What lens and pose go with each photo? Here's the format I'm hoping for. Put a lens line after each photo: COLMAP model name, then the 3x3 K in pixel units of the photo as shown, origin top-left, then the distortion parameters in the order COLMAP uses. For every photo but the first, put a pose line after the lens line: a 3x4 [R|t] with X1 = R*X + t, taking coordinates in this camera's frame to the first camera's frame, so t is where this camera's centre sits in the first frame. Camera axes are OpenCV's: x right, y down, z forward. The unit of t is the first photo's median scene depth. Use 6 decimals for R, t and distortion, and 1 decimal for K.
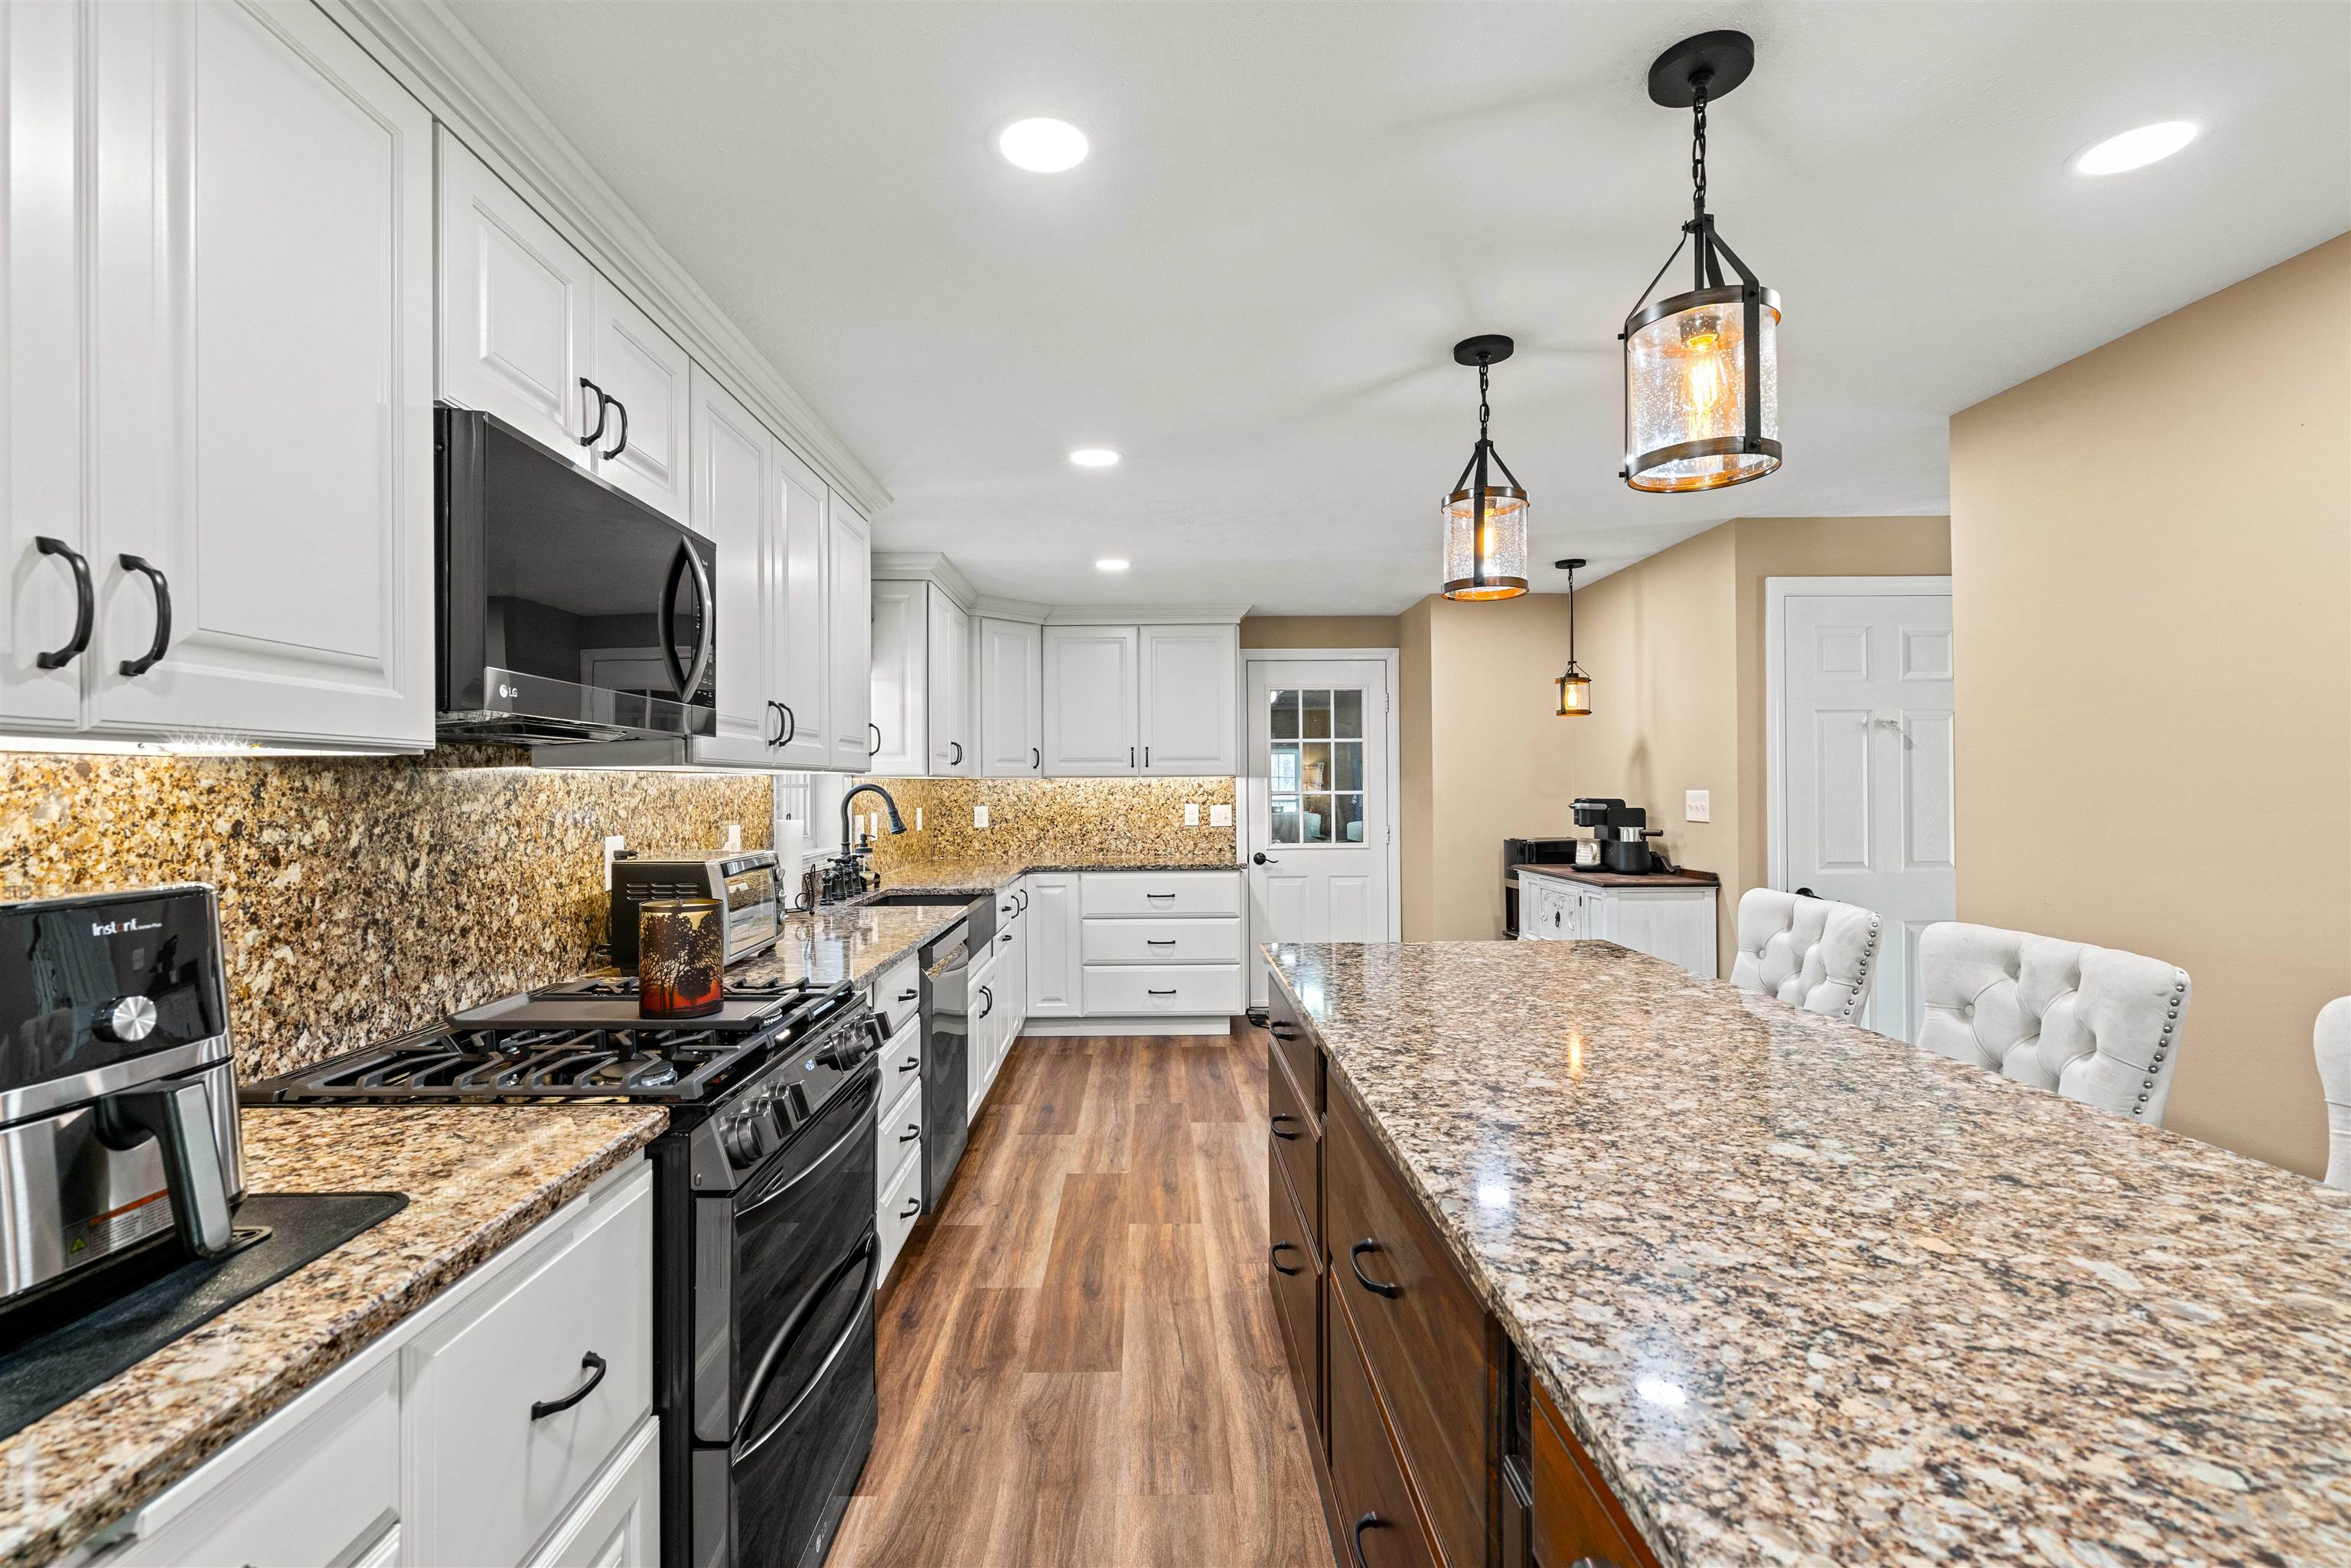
lens RADIAL K [[1055.3, 0, 1162.8], [0, 1055.3, 787.6], [0, 0, 1]] dist [-0.010860, 0.002930]
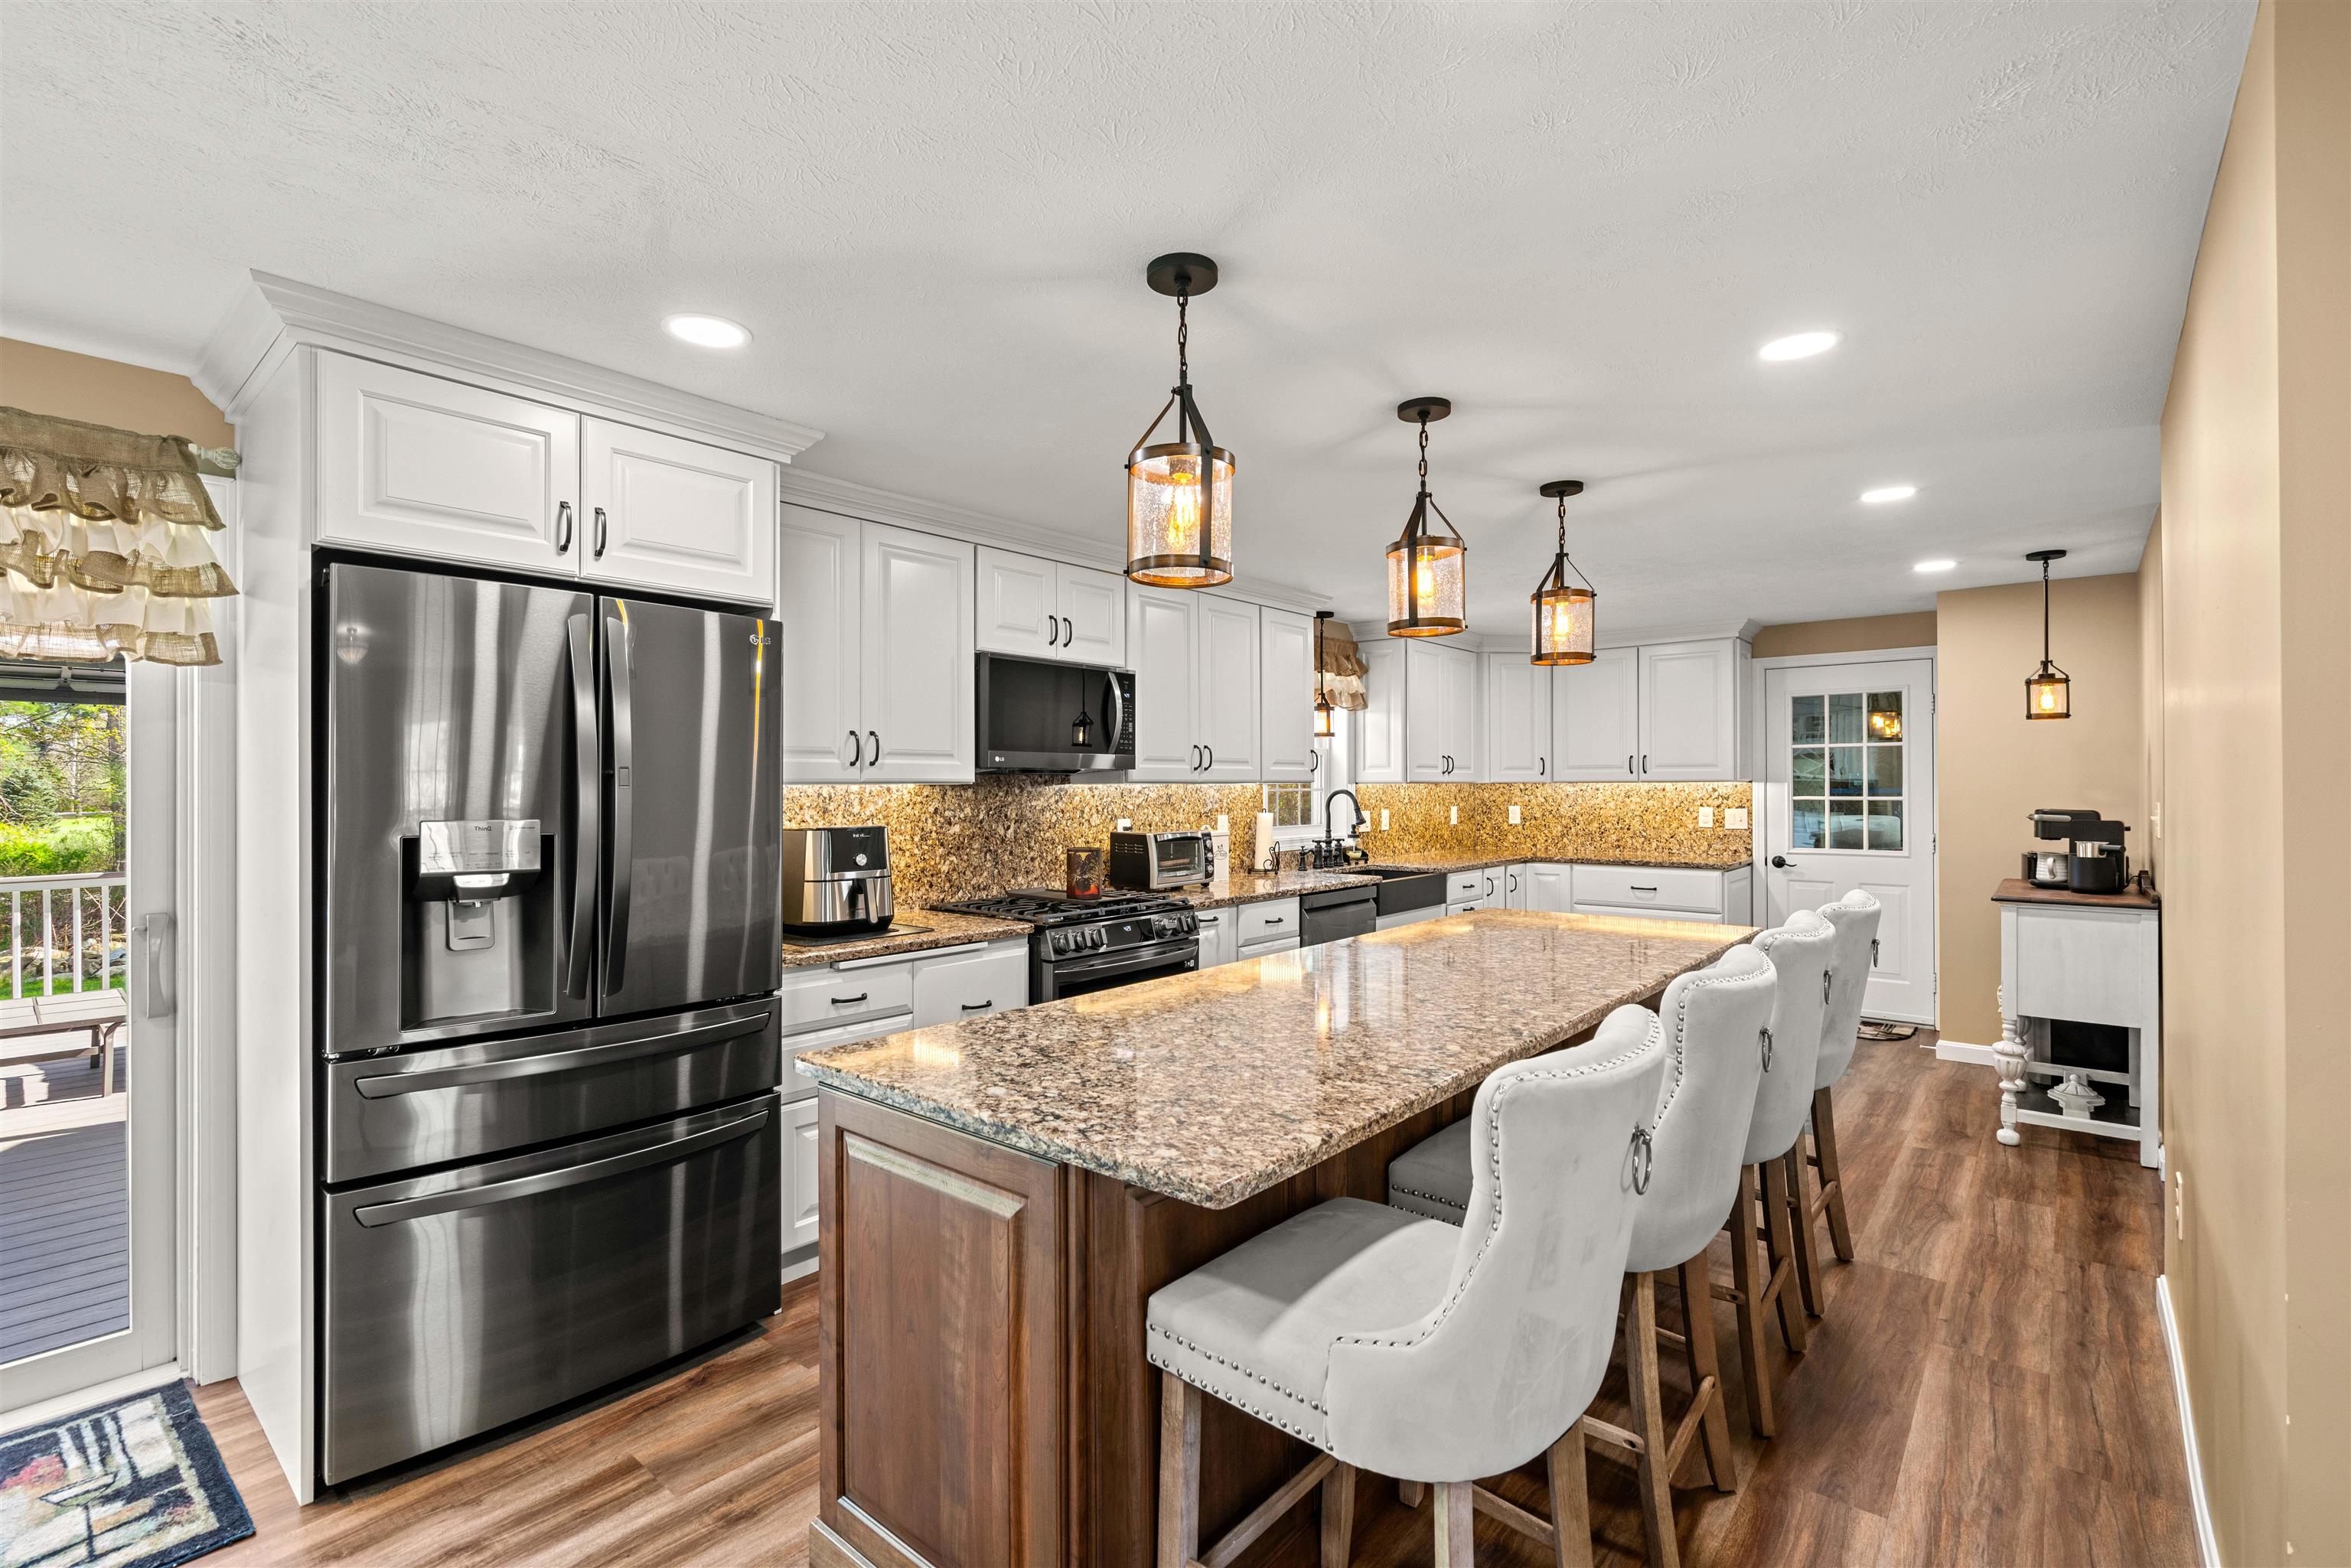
lens RADIAL K [[1055.3, 0, 1163.0], [0, 1055.3, 783.6], [0, 0, 1]] dist [-0.010860, 0.002930]
pose [[0.749231, 0.003819, -0.662298, 0.487001], [-0.003163, 0.999993, 0.002188, -0.013477], [0.662302, 0.000456, 0.749237, -0.233632]]
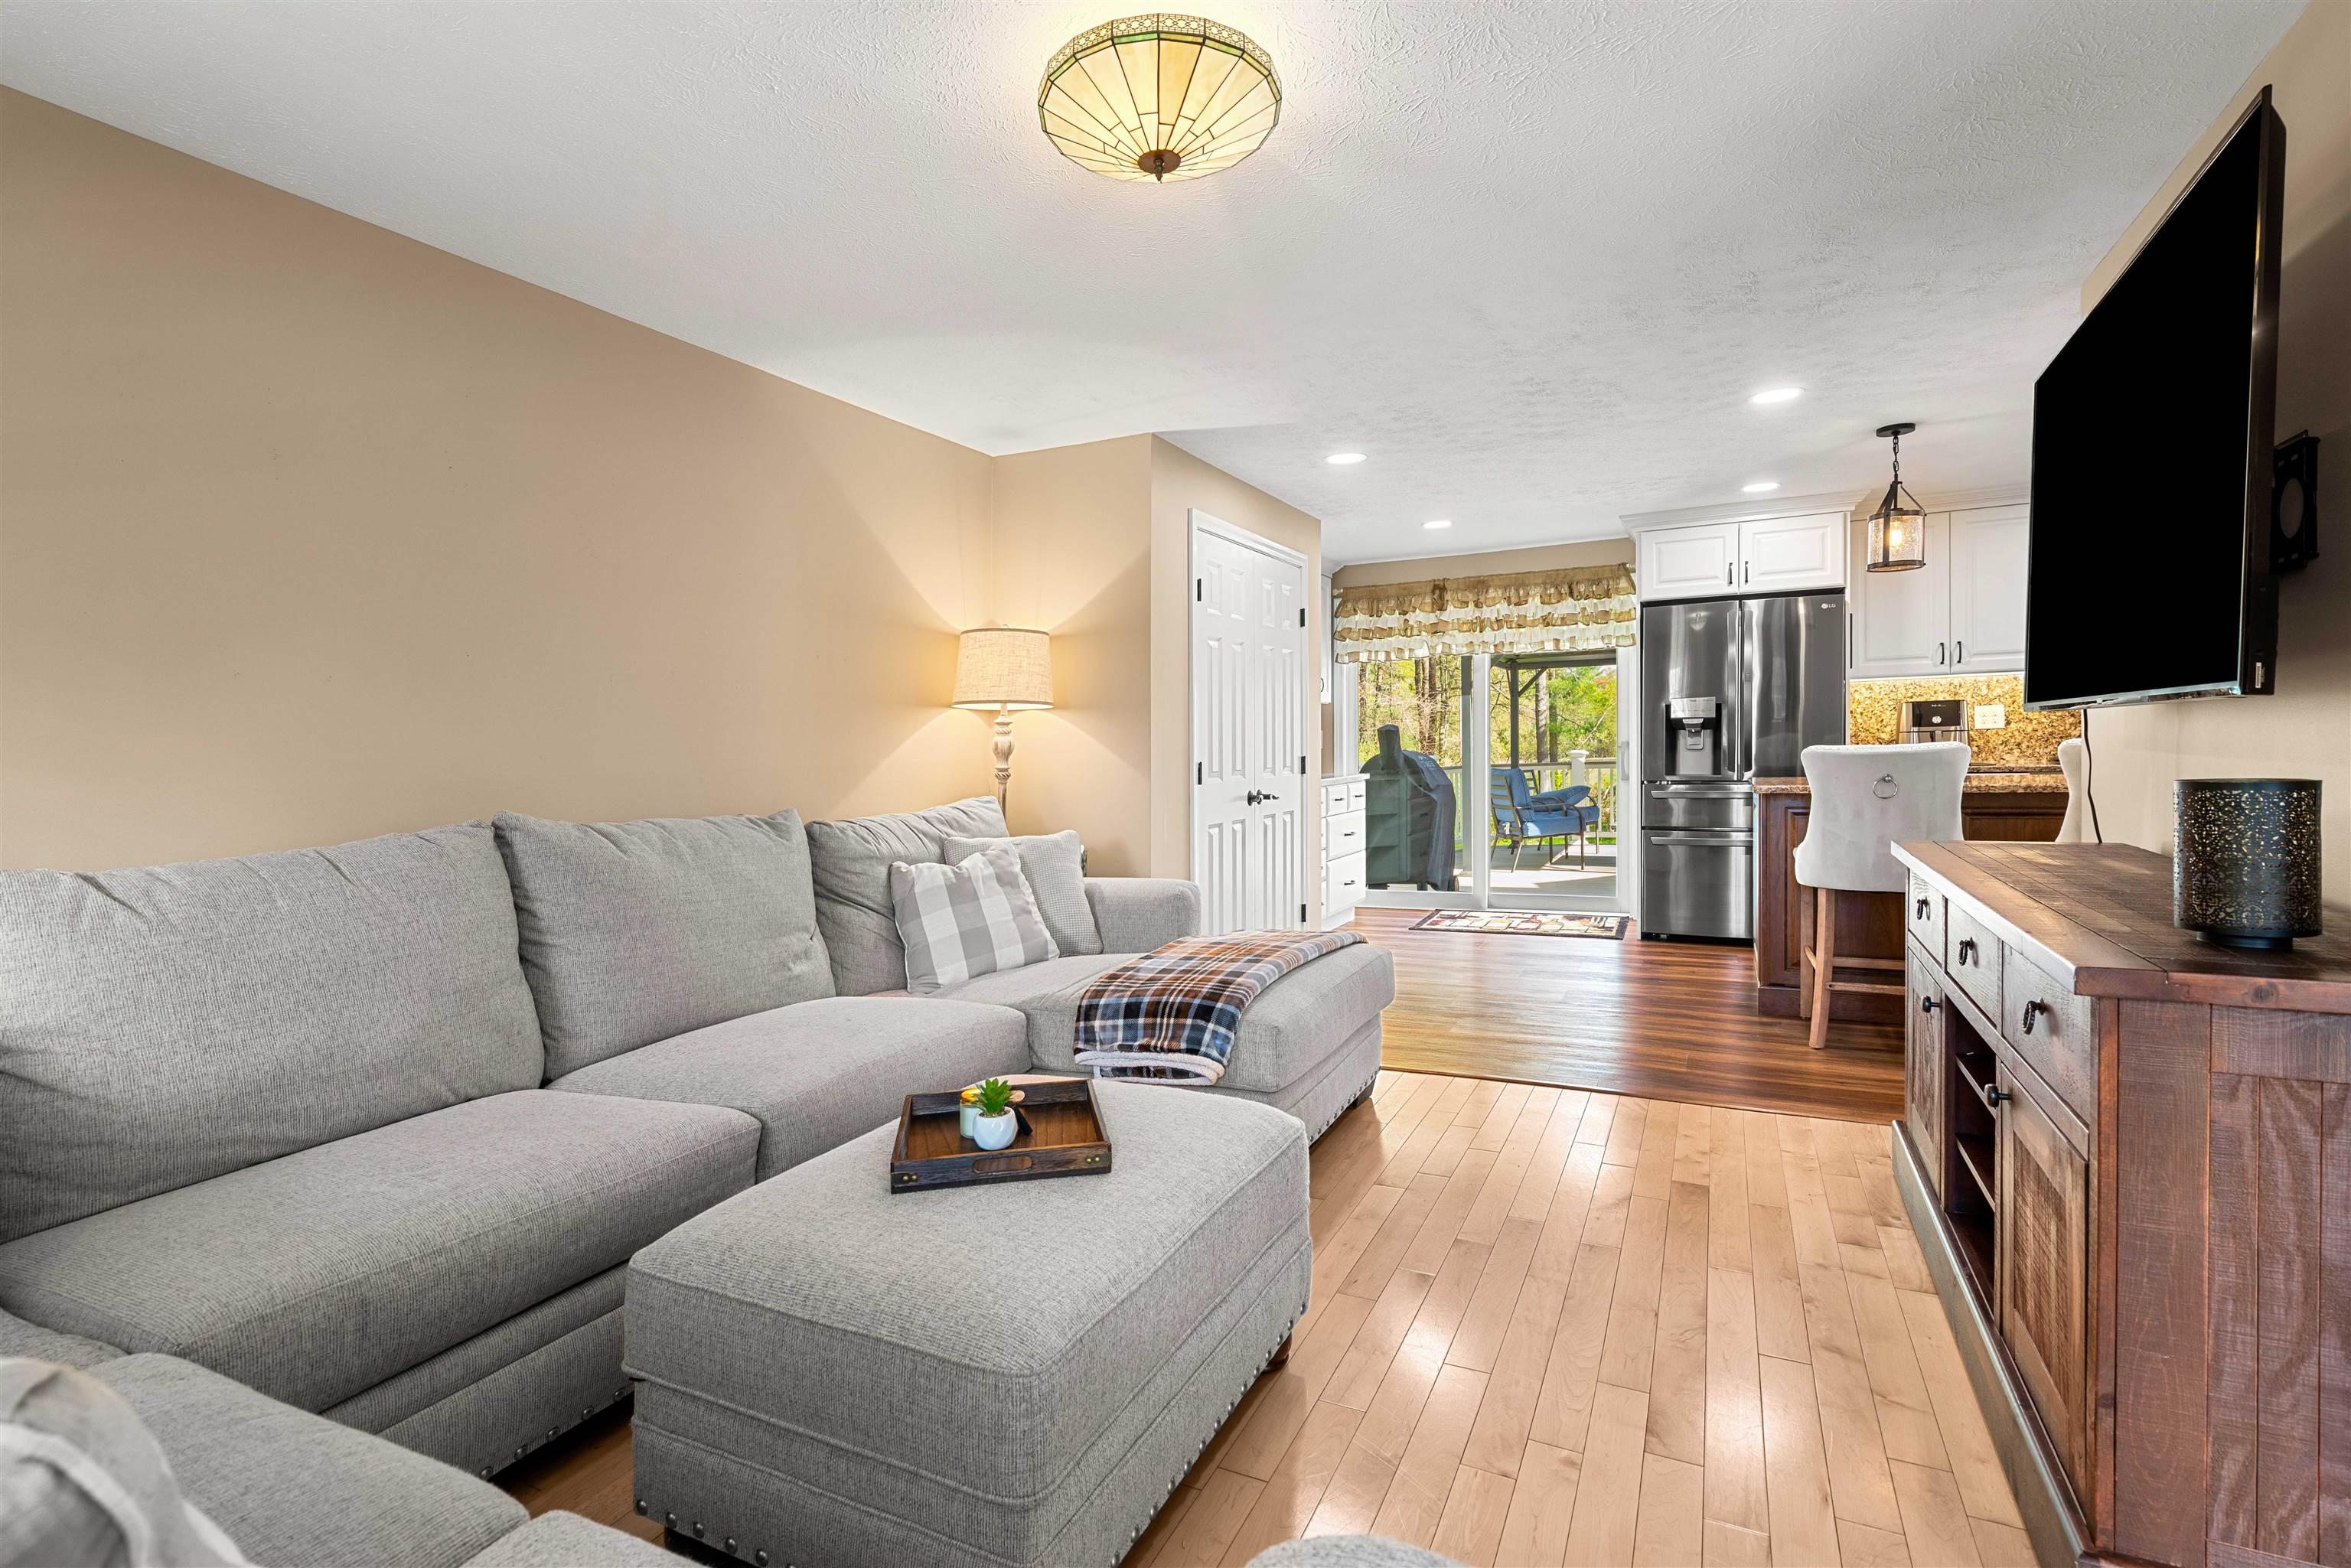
lens RADIAL K [[1082.6, 0, 1153.4], [0, 1082.6, 806.5], [0, 0, 1]] dist [-0.002587, -0.000845]
pose [[-0.473697, 0.068526, -0.878018, 1.462088], [0.031935, 0.997649, 0.060633, 0.040721], [0.880109, 0.000683, -0.474772, -0.013682]]
